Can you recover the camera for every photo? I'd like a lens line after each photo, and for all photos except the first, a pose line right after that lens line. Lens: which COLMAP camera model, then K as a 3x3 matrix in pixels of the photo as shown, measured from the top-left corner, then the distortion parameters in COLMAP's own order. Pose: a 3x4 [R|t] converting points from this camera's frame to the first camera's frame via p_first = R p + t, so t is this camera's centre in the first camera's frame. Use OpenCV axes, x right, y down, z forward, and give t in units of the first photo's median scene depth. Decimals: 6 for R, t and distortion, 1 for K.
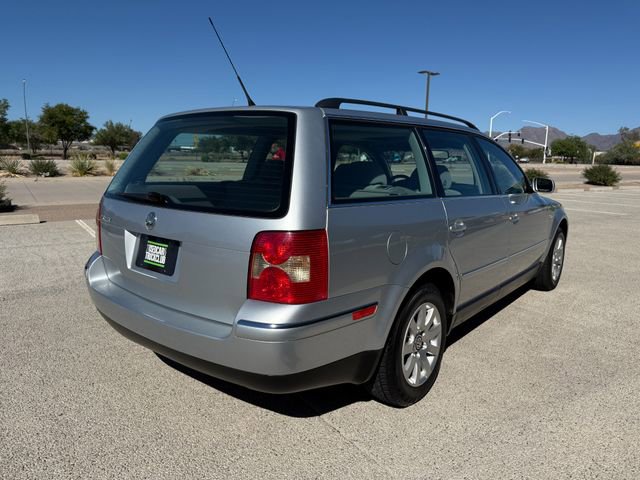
lens RADIAL K [[456.5, 0, 325.5], [0, 456.5, 239.8], [0, 0, 1]] dist [0.020556, -0.033409]
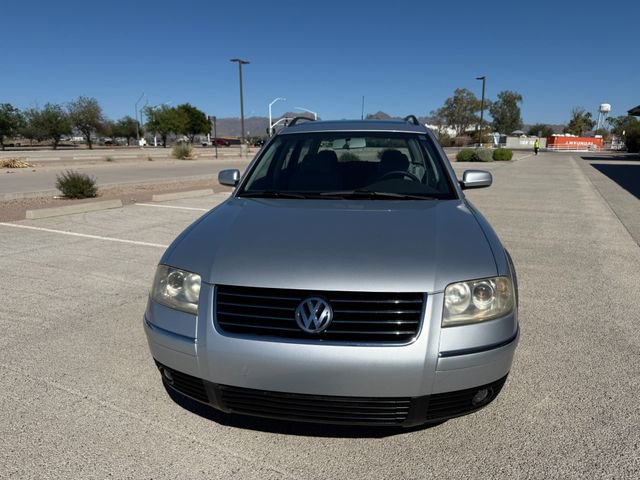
lens RADIAL K [[456.5, 0, 316.9], [0, 456.5, 239.7], [0, 0, 1]] dist [0.020556, -0.033409]
pose [[0.894095, -0.104367, 0.435547, -0.344615], [0.089806, 0.994497, 0.053950, -0.000773], [-0.438781, -0.009122, 0.898548, -0.058454]]
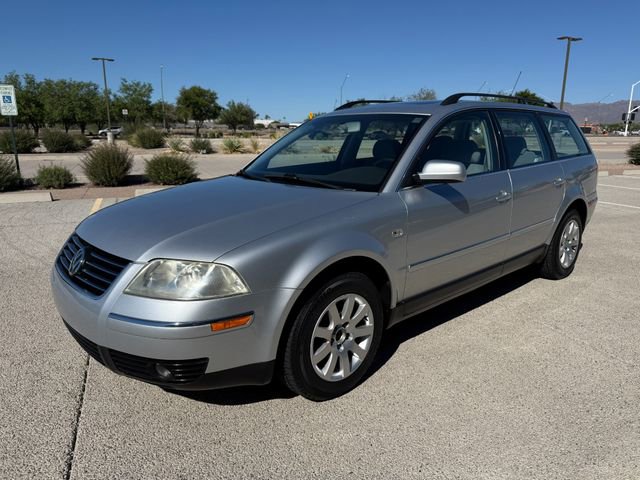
lens RADIAL K [[456.5, 0, 323.0], [0, 456.5, 243.4], [0, 0, 1]] dist [0.020556, -0.033409]
pose [[0.973926, 0.040893, -0.223149, -0.107305], [-0.027805, 0.997721, 0.061485, 0.011489], [0.225155, -0.053677, 0.972843, -0.089163]]
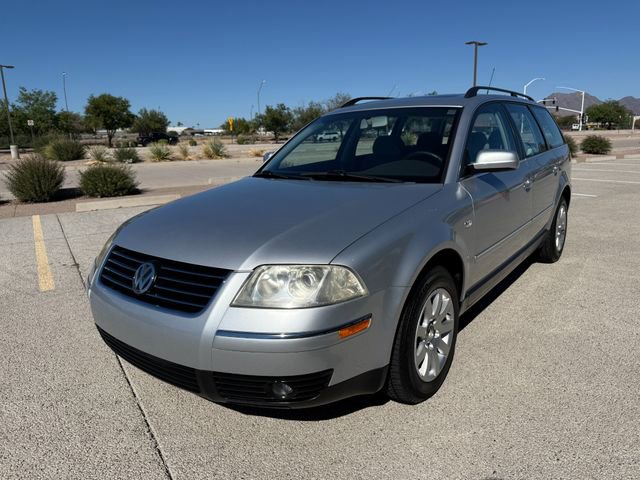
lens RADIAL K [[456.5, 0, 319.6], [0, 456.5, 237.3], [0, 0, 1]] dist [0.020556, -0.033409]
pose [[0.997385, -0.031167, -0.065200, -0.184700], [0.033770, 0.998660, 0.039215, 0.015055], [0.063891, -0.041314, 0.997101, -0.088473]]
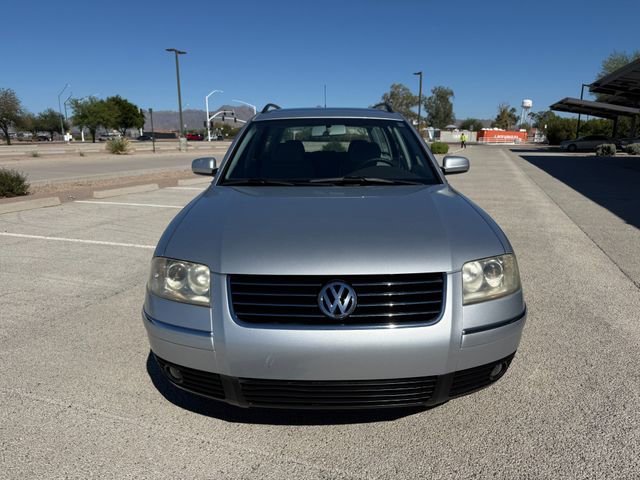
lens RADIAL K [[456.5, 0, 324.5], [0, 456.5, 243.3], [0, 0, 1]] dist [0.020556, -0.033409]
pose [[0.820025, -0.143093, 0.554151, -0.368200], [0.113800, 0.989674, 0.087154, 0.000833], [-0.560900, -0.008406, 0.827841, -0.039312]]
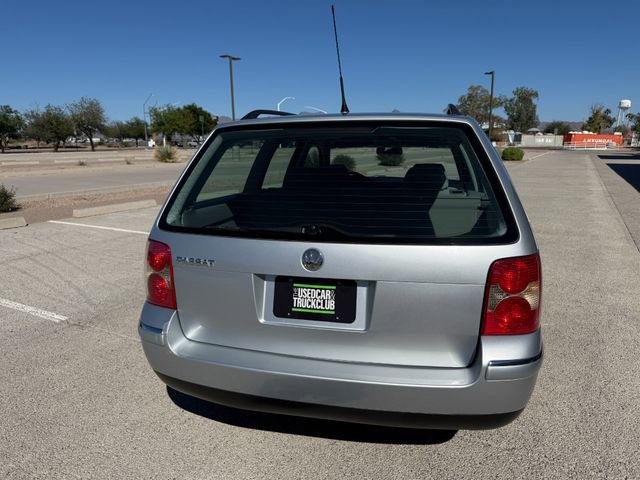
lens RADIAL K [[456.5, 0, 321.8], [0, 456.5, 242.8], [0, 0, 1]] dist [0.020556, -0.033409]
pose [[0.903712, -0.110513, 0.413631, -0.144593], [0.094313, 0.993766, 0.059455, -0.024601], [-0.417623, -0.014719, 0.908501, 0.052179]]
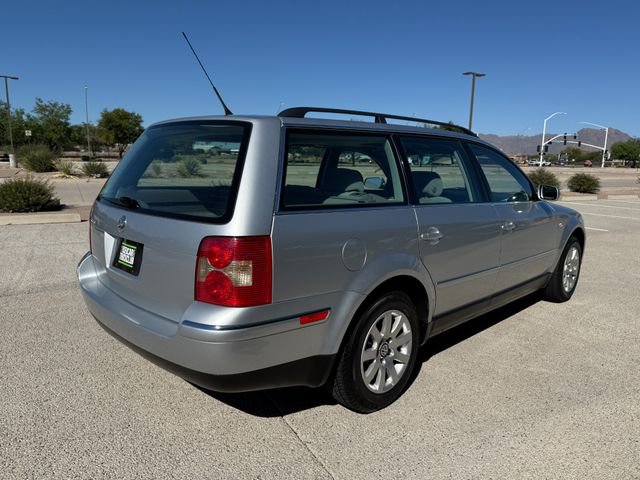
lens RADIAL K [[456.5, 0, 321.7], [0, 456.5, 241.8], [0, 0, 1]] dist [0.020556, -0.033409]
pose [[0.994203, 0.022336, -0.105177, 0.040199], [-0.022492, 0.999747, -0.000304, -0.002023], [0.105143, 0.002668, 0.994453, -0.002899]]
